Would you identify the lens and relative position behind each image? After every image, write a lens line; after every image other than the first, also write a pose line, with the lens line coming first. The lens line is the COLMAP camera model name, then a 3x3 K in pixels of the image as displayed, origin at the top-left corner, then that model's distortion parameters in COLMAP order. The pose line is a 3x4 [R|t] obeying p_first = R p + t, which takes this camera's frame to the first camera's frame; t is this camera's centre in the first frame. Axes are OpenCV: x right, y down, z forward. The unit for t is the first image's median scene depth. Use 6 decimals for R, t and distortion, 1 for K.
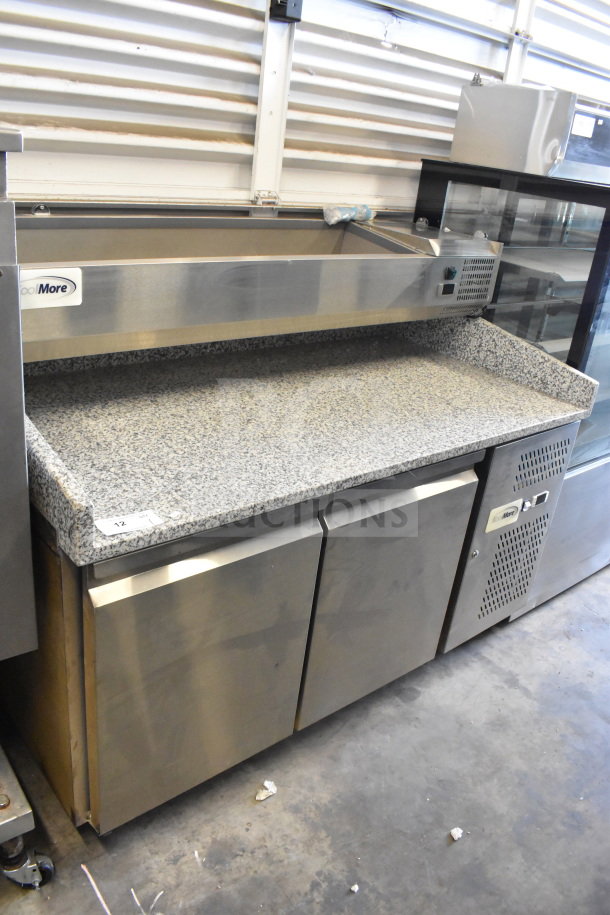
lens RADIAL K [[696.9, 0, 305.0], [0, 696.9, 457.5], [0, 0, 1]] dist [-0.002592, 0.001983]
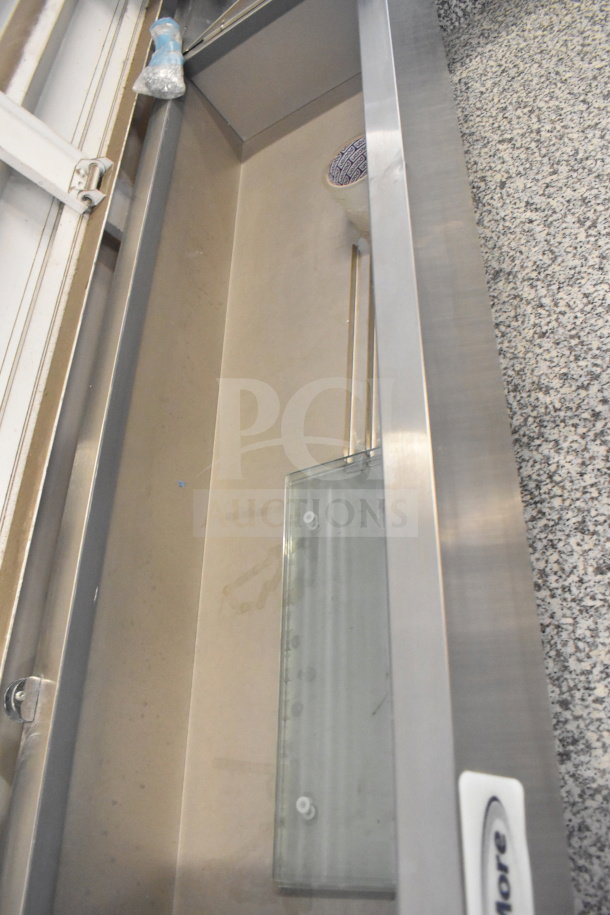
lens RADIAL K [[696.9, 0, 305.0], [0, 696.9, 457.5], [0, 0, 1]] dist [-0.002592, 0.001983]
pose [[0.422472, -0.904915, -0.051451, -0.161263], [0.883463, 0.398445, 0.246445, -0.325010], [-0.202511, -0.149571, 0.967790, 0.547928]]
